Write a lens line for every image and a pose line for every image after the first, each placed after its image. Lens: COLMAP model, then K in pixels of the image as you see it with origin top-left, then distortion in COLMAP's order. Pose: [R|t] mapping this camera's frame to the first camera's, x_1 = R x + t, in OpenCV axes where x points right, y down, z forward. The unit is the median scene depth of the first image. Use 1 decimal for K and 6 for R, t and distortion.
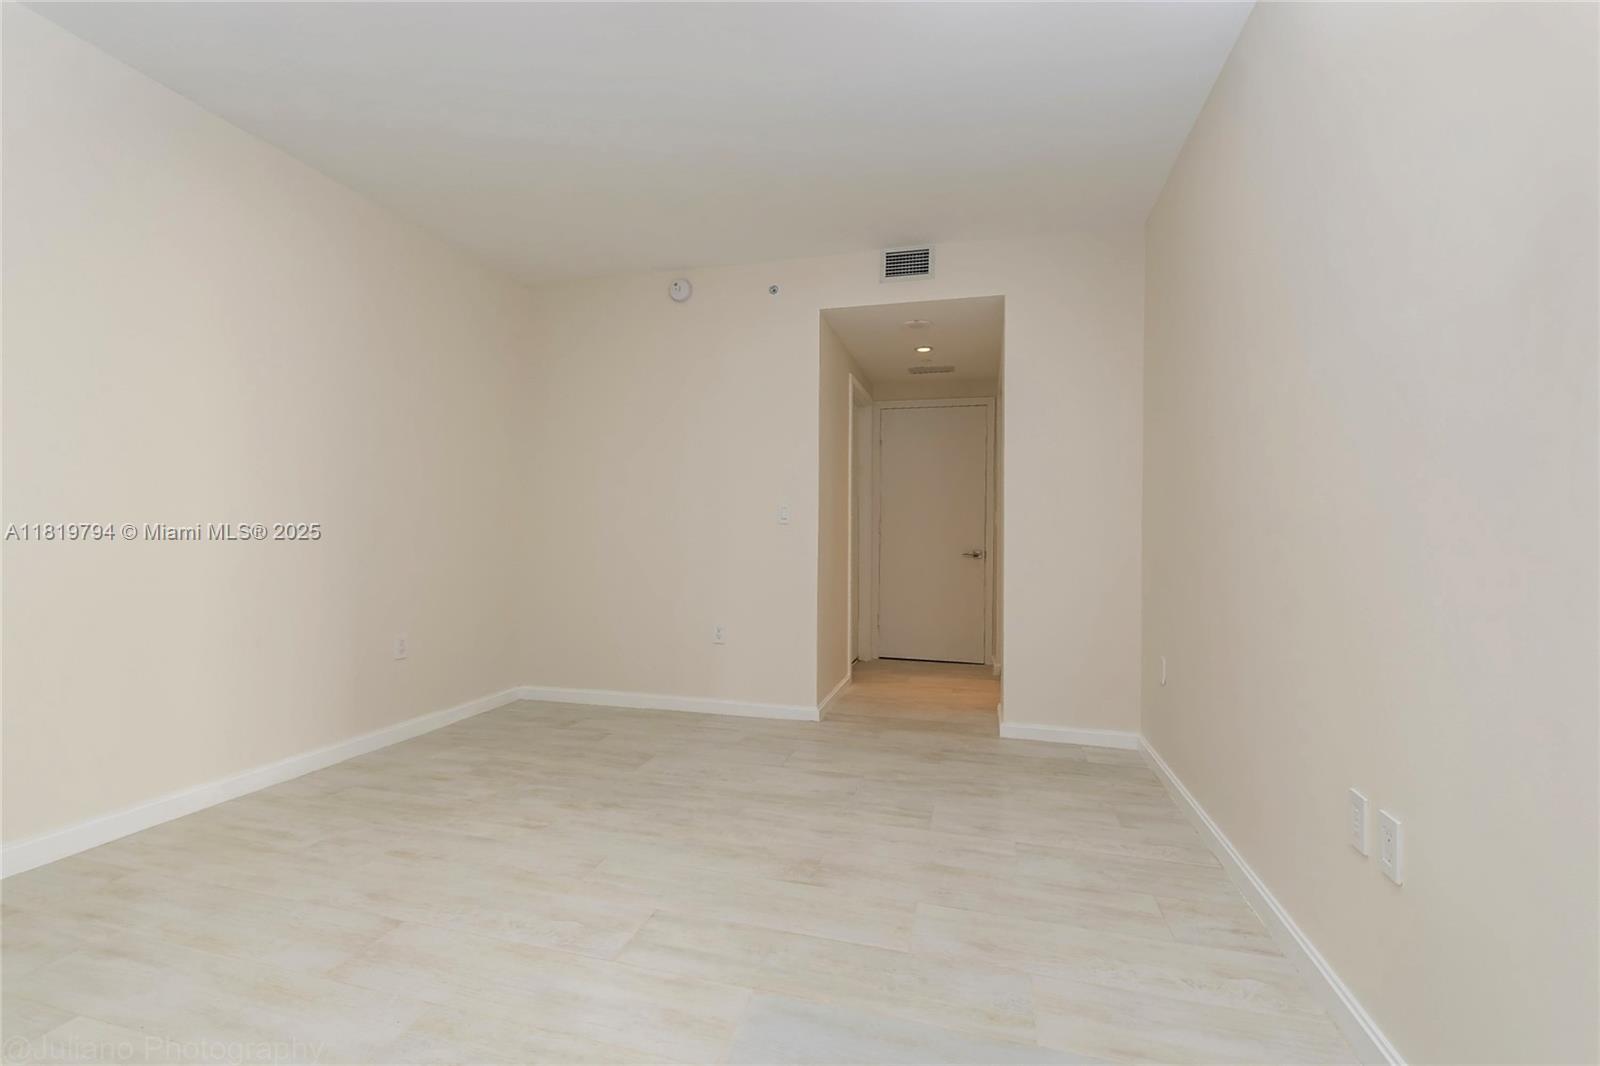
lens RADIAL K [[675.2, 0, 800.0], [0, 675.2, 533.0], [0, 0, 1]] dist [-0.001067, -0.000199]
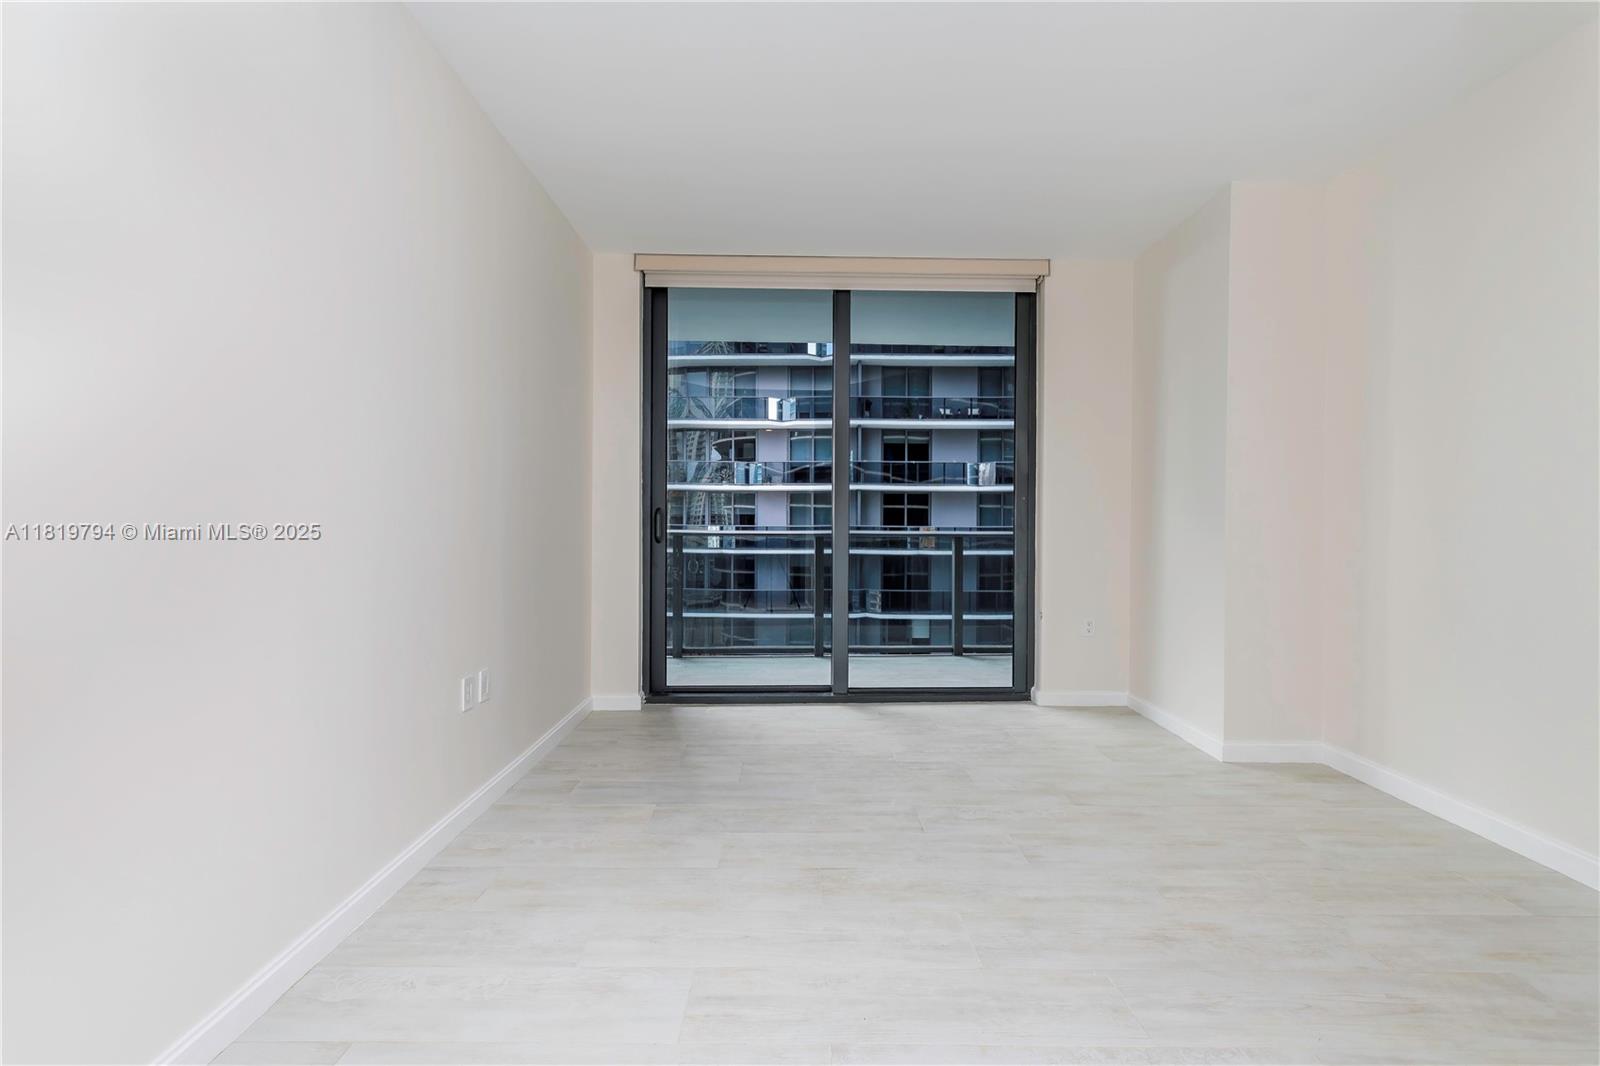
lens RADIAL K [[675.2, 0, 800.0], [0, 675.2, 533.0], [0, 0, 1]] dist [-0.001067, -0.000199]
pose [[-0.964695, -0.011134, -0.263133, 0.282672], [-0.012923, 0.999904, 0.005072, -0.003226], [0.263051, 0.008293, -0.964746, 1.742218]]
